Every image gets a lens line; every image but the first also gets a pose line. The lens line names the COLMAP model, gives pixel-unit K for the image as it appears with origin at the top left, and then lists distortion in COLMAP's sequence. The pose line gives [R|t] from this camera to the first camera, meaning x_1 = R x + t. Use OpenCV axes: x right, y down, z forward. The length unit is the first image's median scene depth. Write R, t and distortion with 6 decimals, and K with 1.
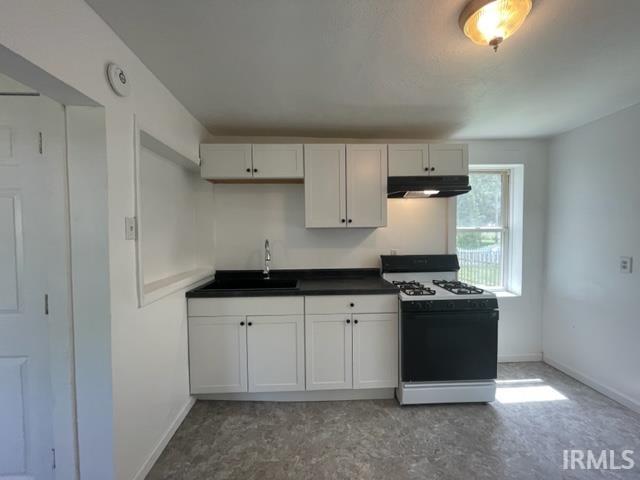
lens RADIAL K [[257.8, 0, 320.7], [0, 257.8, 242.6], [0, 0, 1]] dist [-0.002114, -0.000288]
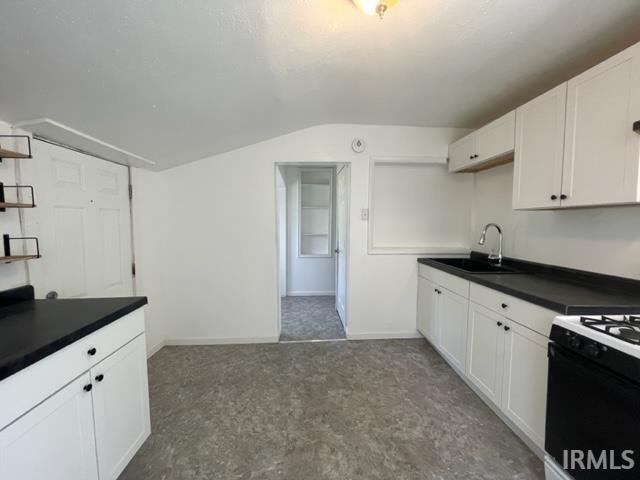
lens RADIAL K [[259.9, 0, 319.3], [0, 259.9, 239.7], [0, 0, 1]] dist [-0.000879, -0.000142]
pose [[0.014961, 0.081411, -0.996568, 0.870164], [-0.037625, 0.996020, 0.080801, -0.006227], [0.999180, 0.036287, 0.017965, 0.393747]]
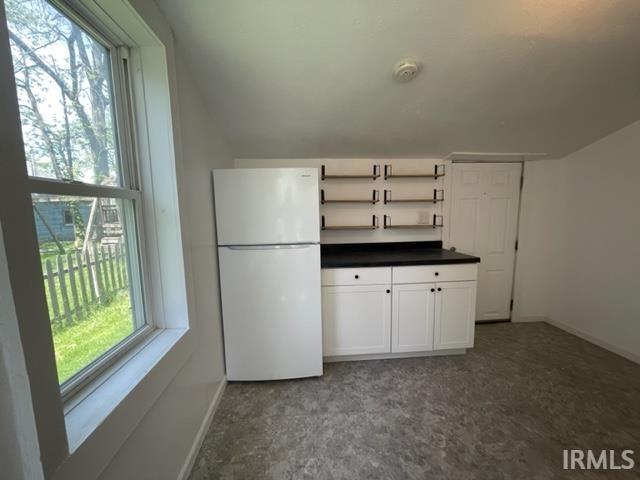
lens RADIAL K [[259.9, 0, 319.3], [0, 259.9, 239.7], [0, 0, 1]] dist [-0.000879, -0.000142]
pose [[-0.999224, 0.028199, -0.027515, 0.854327], [0.023685, 0.988031, 0.152424, -0.026736], [0.031484, 0.151654, -0.987932, 0.954454]]
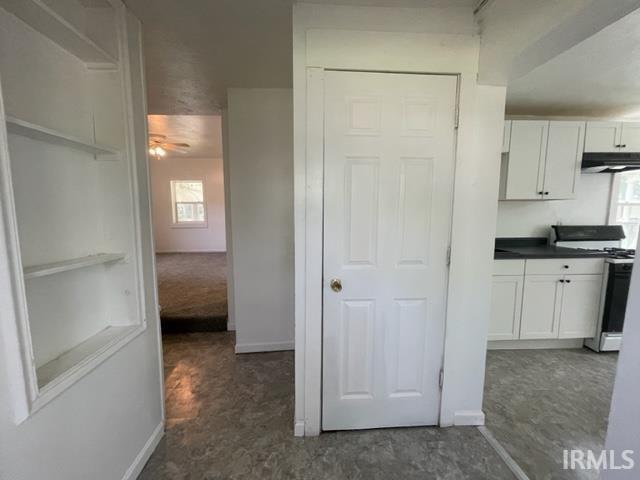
lens RADIAL K [[259.9, 0, 319.3], [0, 259.9, 239.7], [0, 0, 1]] dist [-0.000879, -0.000142]
pose [[0.999802, 0.008067, 0.018194, -0.963287], [-0.009458, 0.996930, 0.077729, 0.041714], [-0.017511, -0.077886, 0.996808, -0.113959]]
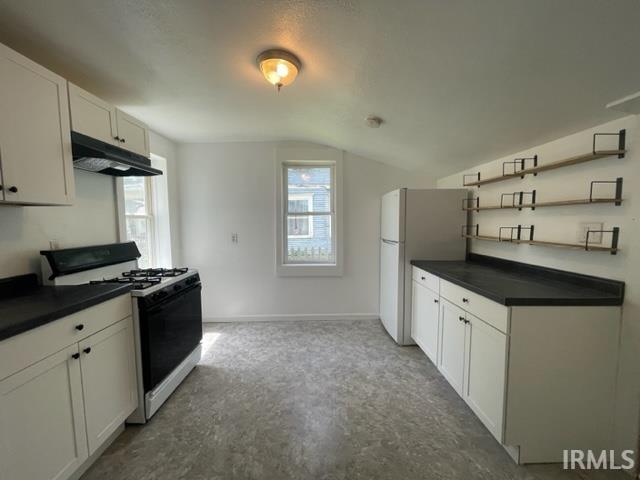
lens RADIAL K [[258.8, 0, 320.0], [0, 258.8, 240.0], [0, 0, 1]] dist [-0.001685, -0.000189]
pose [[0.022977, -0.060438, 0.997907, -0.458135], [0.045837, 0.997185, 0.059339, 0.021156], [-0.998685, 0.044378, 0.025682, 0.384065]]
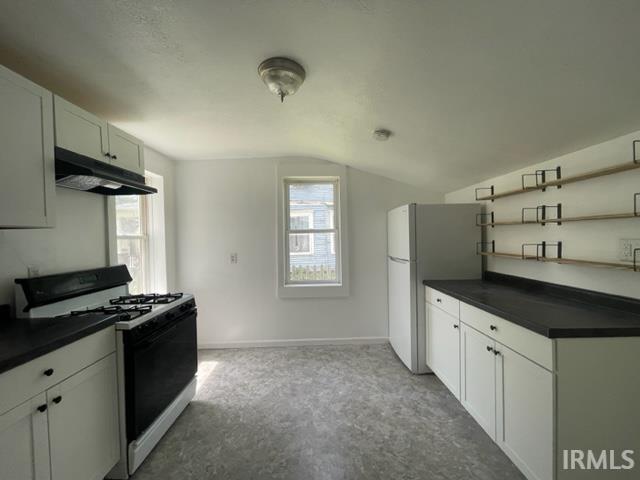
lens RADIAL K [[258.8, 0, 320.0], [0, 258.8, 240.0], [0, 0, 1]] dist [-0.001685, -0.000189]
pose [[0.022393, 0.000405, 0.999749, -0.377524], [0.059969, 0.998199, -0.001747, 0.007506], [-0.997949, 0.059993, 0.022328, 0.409033]]
